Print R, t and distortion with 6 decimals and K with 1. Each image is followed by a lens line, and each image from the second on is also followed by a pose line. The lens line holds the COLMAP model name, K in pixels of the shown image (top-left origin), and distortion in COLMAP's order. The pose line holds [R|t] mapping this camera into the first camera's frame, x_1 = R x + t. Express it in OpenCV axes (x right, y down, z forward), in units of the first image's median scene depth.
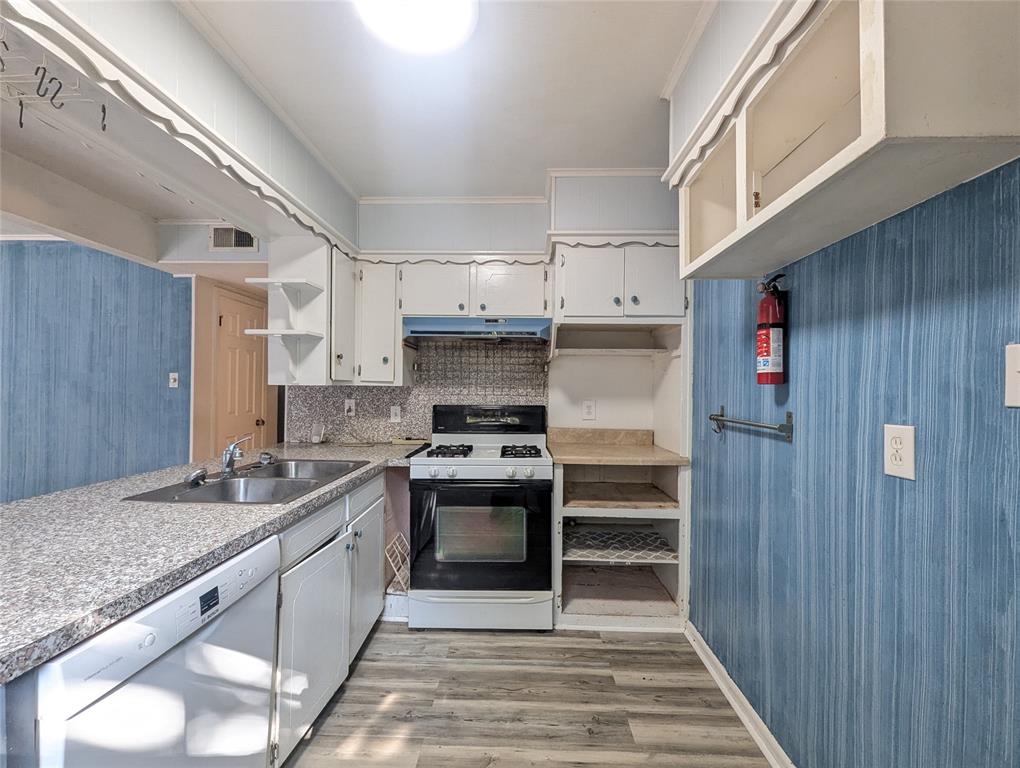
lens RADIAL K [[425.1, 0, 511.5], [0, 425.1, 387.7], [0, 0, 1]] dist [0.000548, 0.000216]
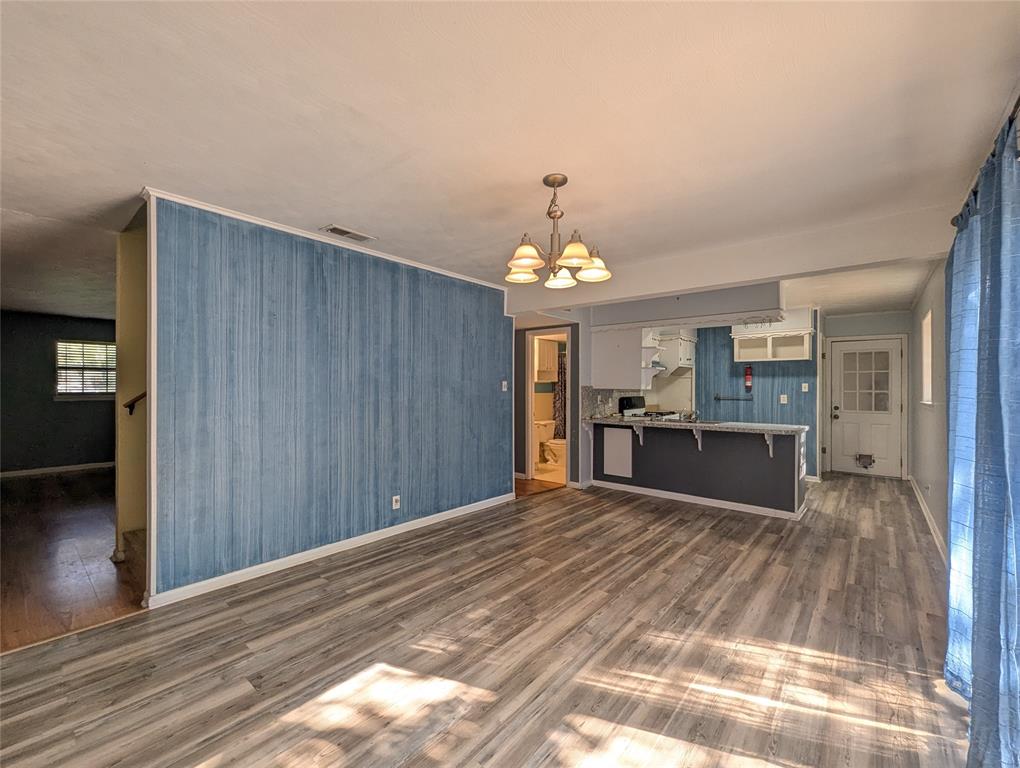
lens RADIAL K [[425.1, 0, 511.5], [0, 425.1, 387.7], [0, 0, 1]] dist [0.000548, 0.000216]
pose [[0.627436, -0.008607, 0.778620, -2.813094], [0.002463, 0.999956, 0.009069, -0.038172], [-0.778664, -0.003773, 0.627430, 0.092381]]
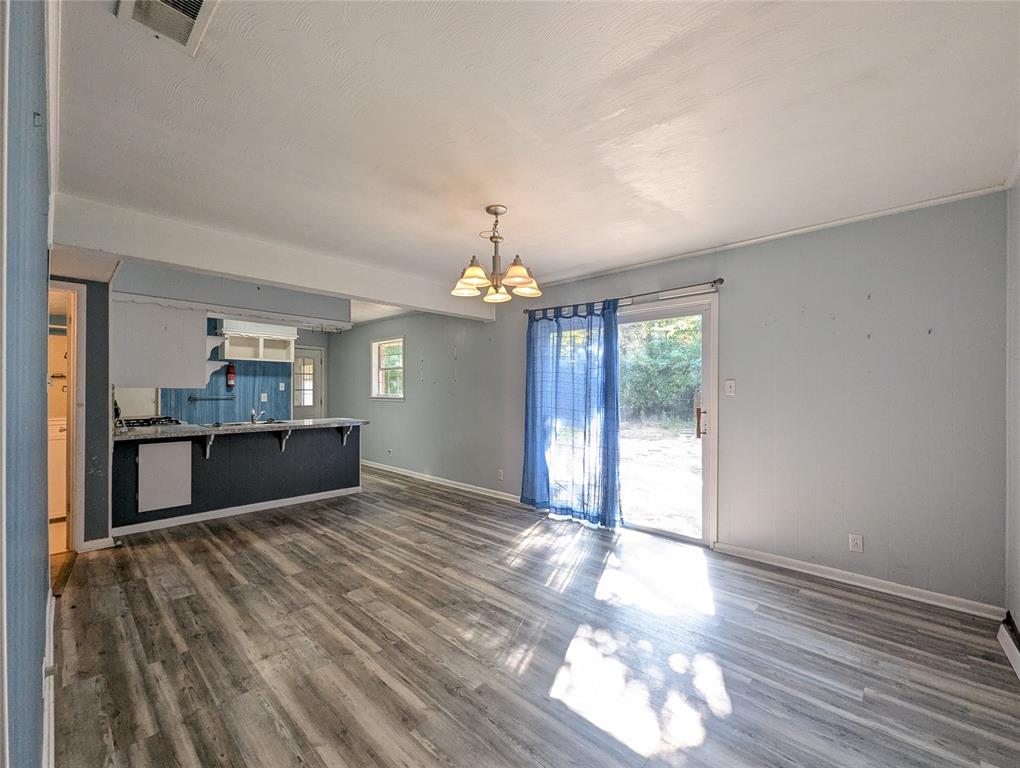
lens RADIAL K [[425.1, 0, 511.5], [0, 425.1, 387.7], [0, 0, 1]] dist [0.000548, 0.000216]
pose [[-0.748255, -0.013192, 0.663280, -2.773543], [-0.015291, 0.999880, 0.002637, -0.035344], [-0.663235, -0.008169, -0.748367, 1.491835]]
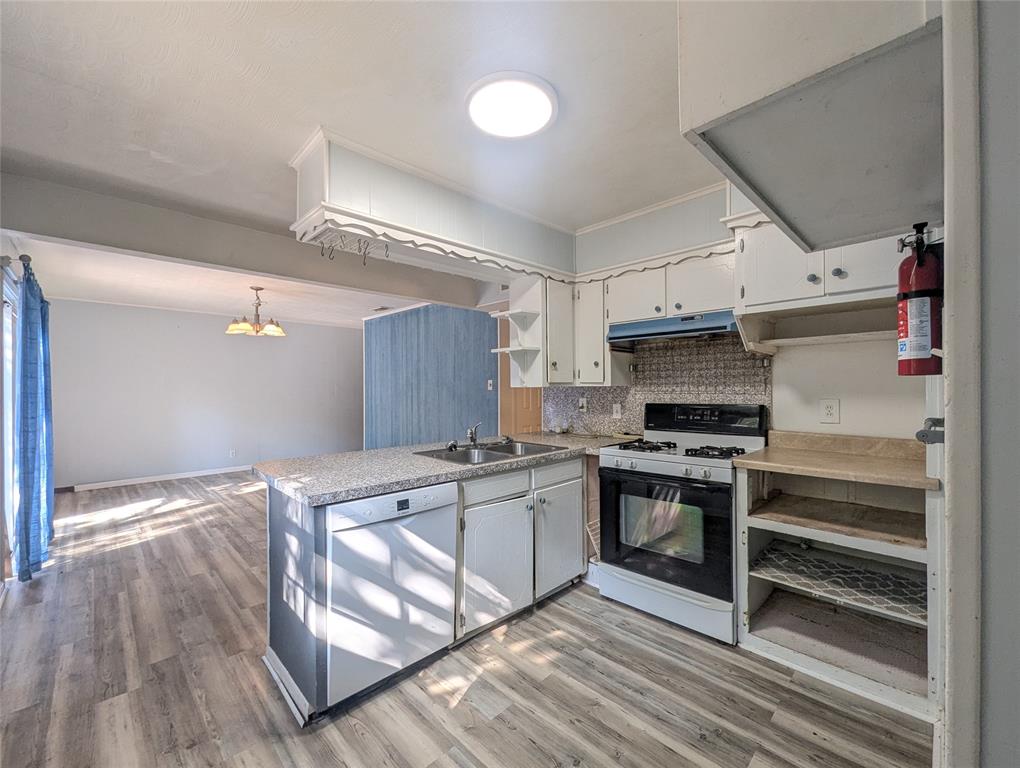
lens RADIAL K [[425.1, 0, 511.5], [0, 425.1, 387.7], [0, 0, 1]] dist [0.000548, 0.000216]
pose [[0.722725, -0.016613, -0.690936, 0.388014], [0.016304, 0.999843, -0.006986, 0.004514], [0.690944, -0.006216, 0.722882, -0.003772]]
